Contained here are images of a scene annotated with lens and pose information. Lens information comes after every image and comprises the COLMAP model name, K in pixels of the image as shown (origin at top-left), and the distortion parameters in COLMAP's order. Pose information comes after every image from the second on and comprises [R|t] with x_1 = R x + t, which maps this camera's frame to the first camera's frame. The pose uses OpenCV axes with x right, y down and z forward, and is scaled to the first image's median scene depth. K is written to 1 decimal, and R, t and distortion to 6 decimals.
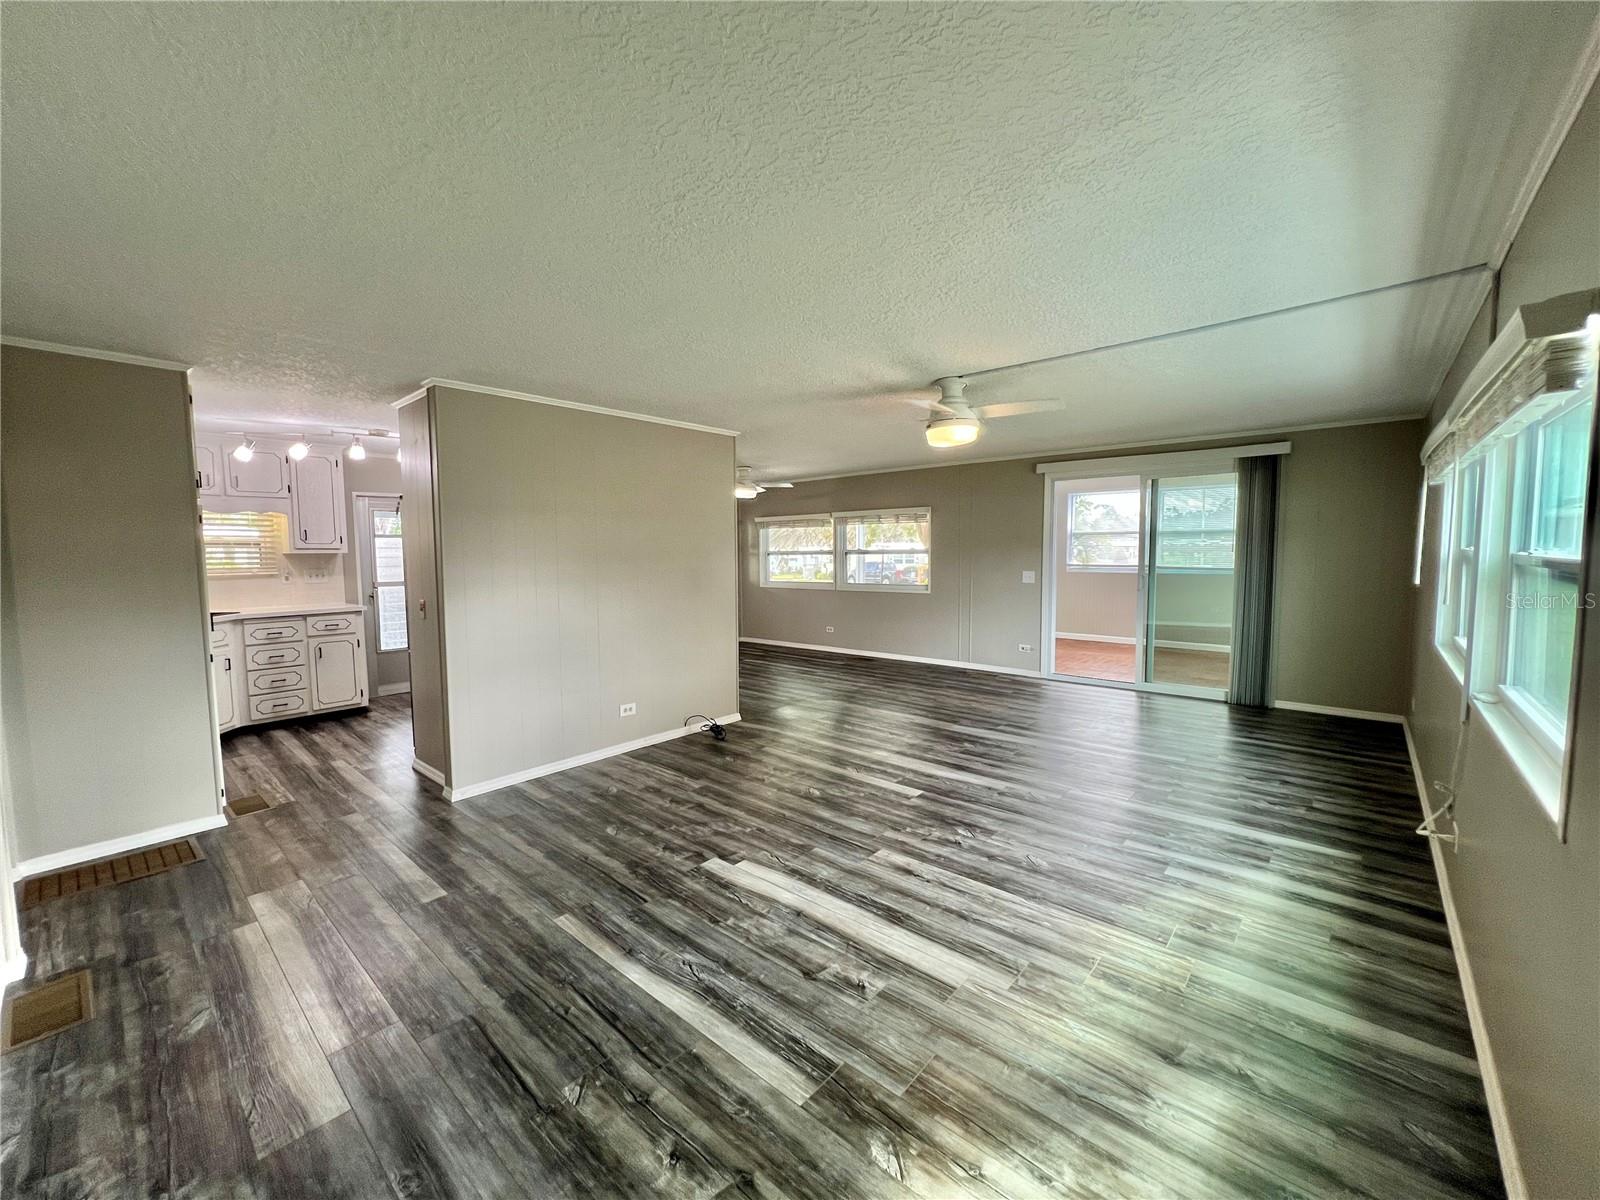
lens RADIAL K [[642.1, 0, 795.5], [0, 642.1, 595.6], [0, 0, 1]] dist [-0.002391, 0.000565]
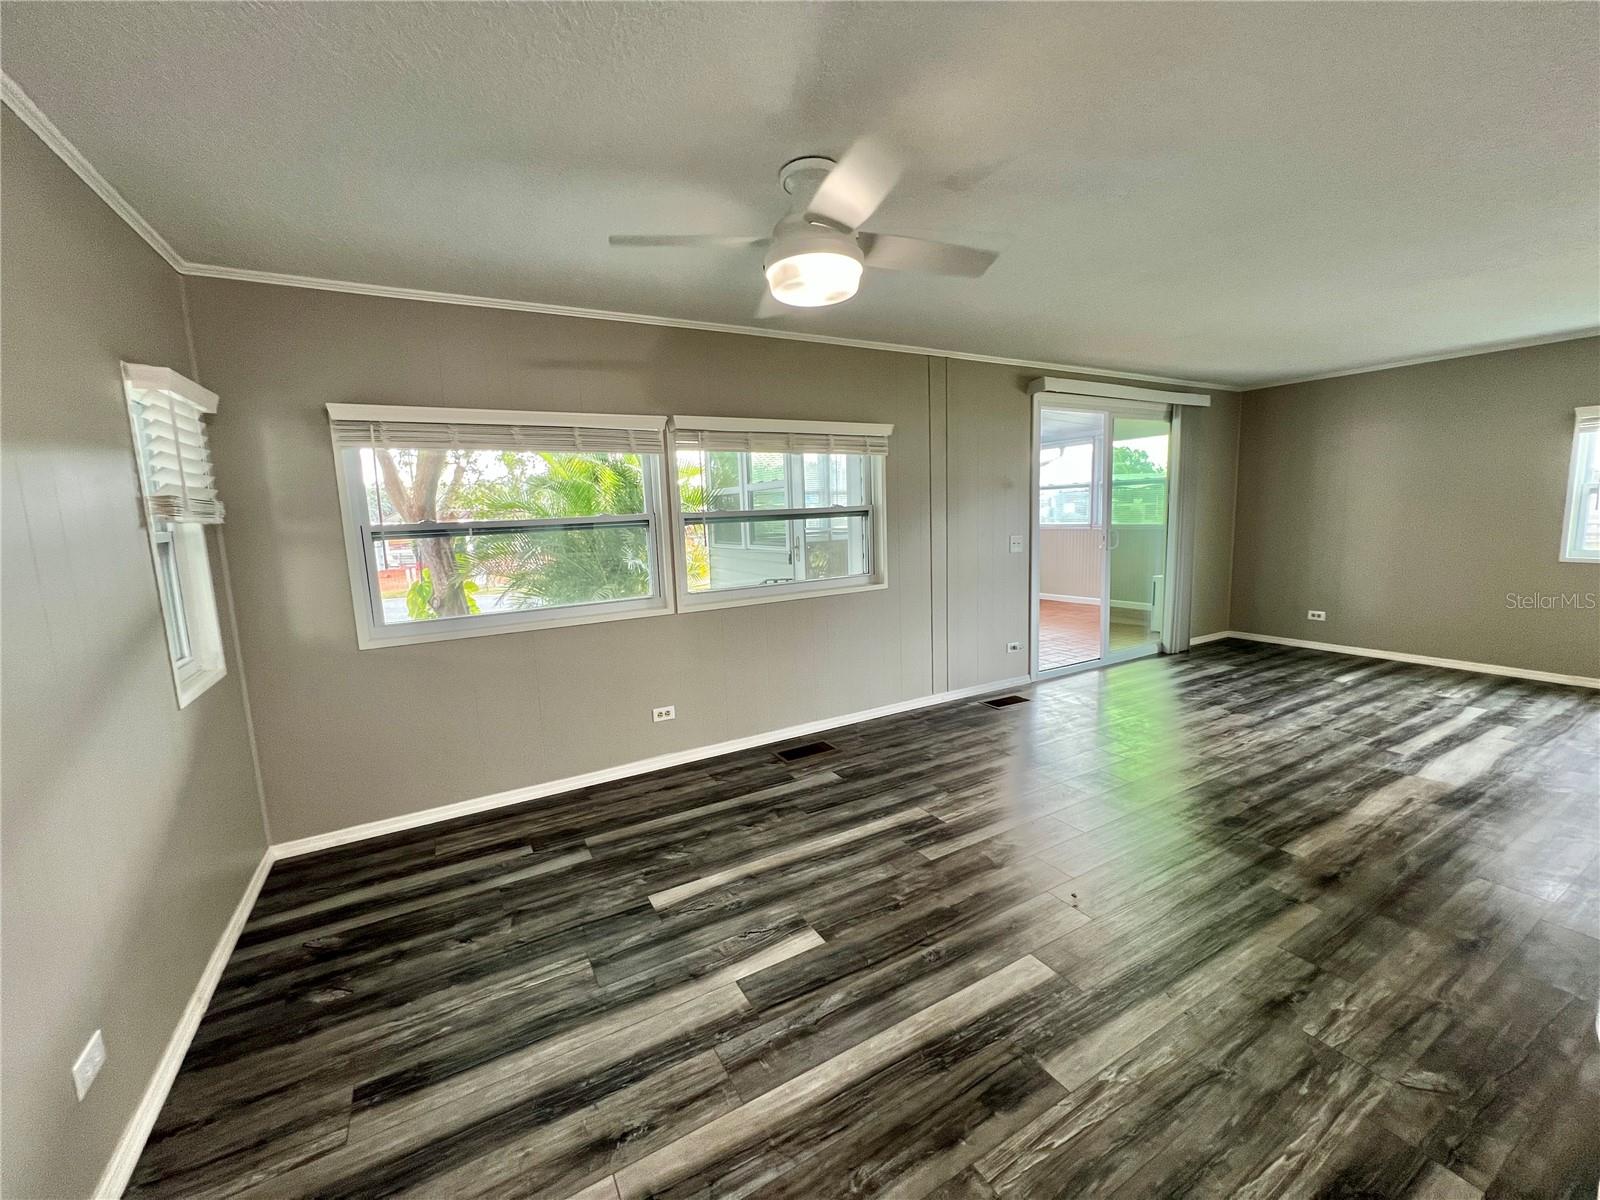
lens RADIAL K [[640.8, 0, 796.9], [0, 640.8, 599.9], [0, 0, 1]] dist [-0.003317, 0.000652]
pose [[0.320621, -0.129595, 0.938300, -0.729059], [0.101082, 0.989621, 0.102143, -0.127584], [-0.941798, 0.062096, 0.330393, 2.009536]]
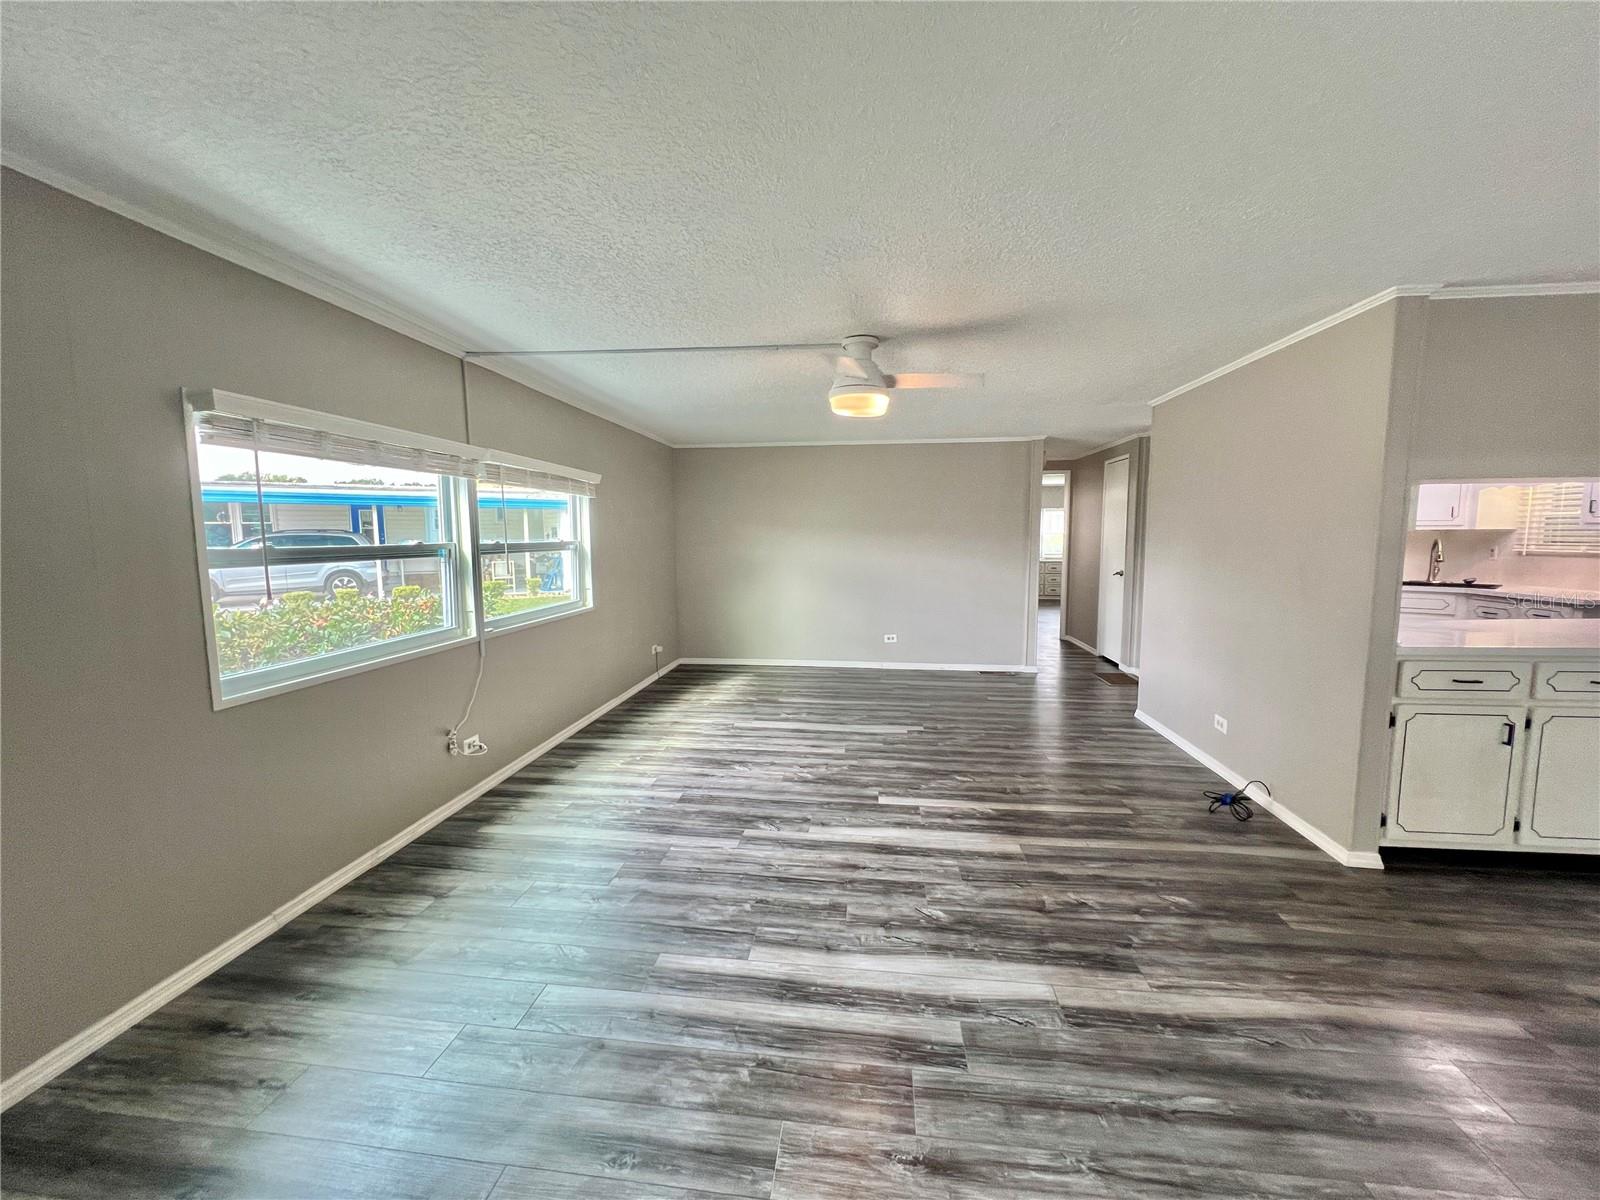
lens RADIAL K [[640.8, 0, 796.9], [0, 640.8, 599.9], [0, 0, 1]] dist [-0.003317, 0.000652]
pose [[-0.824100, 0.073803, -0.561615, 0.855895], [-0.027570, 0.985075, 0.169906, -0.140457], [0.565773, 0.155503, -0.809765, 1.775269]]
